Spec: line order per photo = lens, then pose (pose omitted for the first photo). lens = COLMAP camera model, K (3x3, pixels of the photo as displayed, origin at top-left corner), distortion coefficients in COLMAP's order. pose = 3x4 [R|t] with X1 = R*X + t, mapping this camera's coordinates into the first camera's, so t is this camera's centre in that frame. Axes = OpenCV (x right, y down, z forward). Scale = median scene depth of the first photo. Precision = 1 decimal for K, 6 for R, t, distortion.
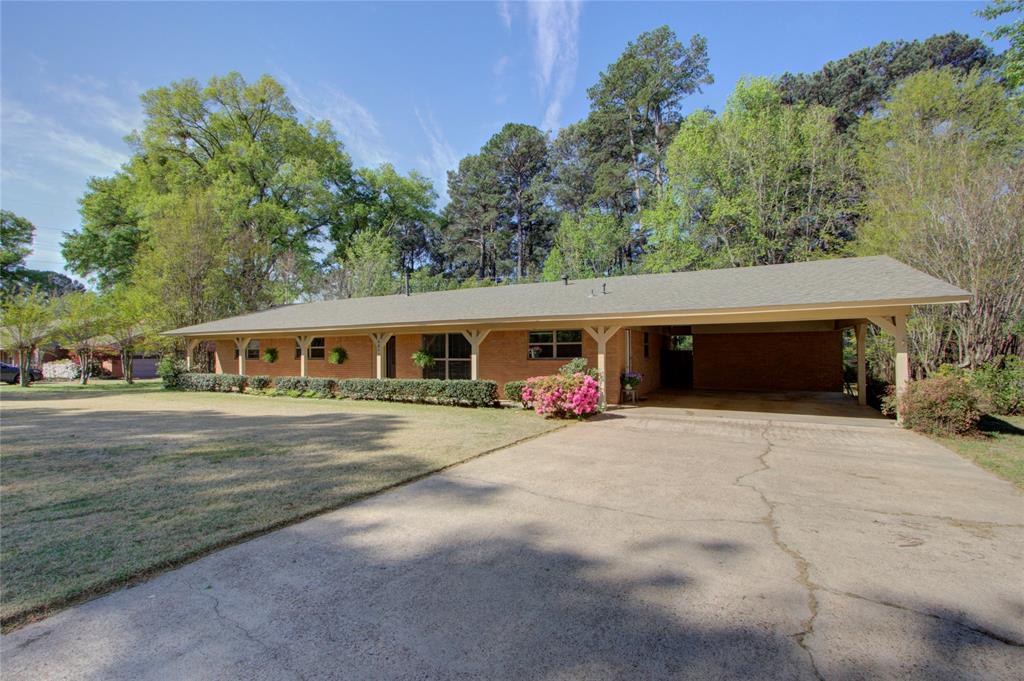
lens RADIAL K [[472.9, 0, 512.6], [0, 472.9, 349.8], [0, 0, 1]] dist [-0.050569, -0.000080]
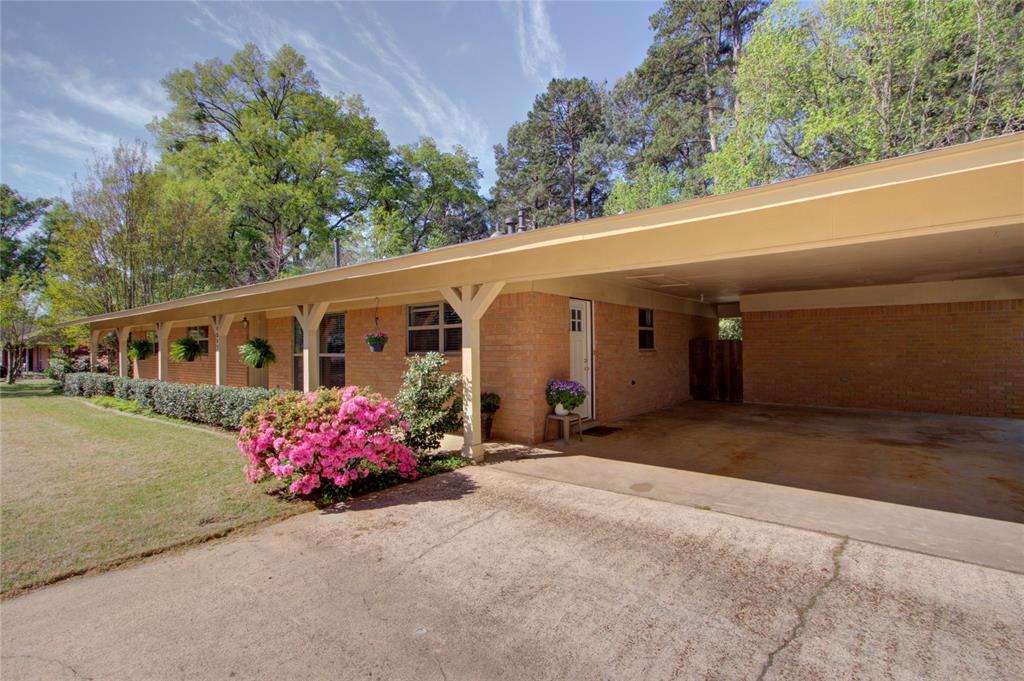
lens RADIAL K [[479.8, 0, 512.0], [0, 479.8, 340.5], [0, 0, 1]] dist [0.030611, -0.050261]
pose [[0.982389, -0.005392, -0.186771, 0.085552], [0.003449, 0.999936, -0.010730, 0.003121], [0.186817, 0.009897, 0.982345, 0.142306]]
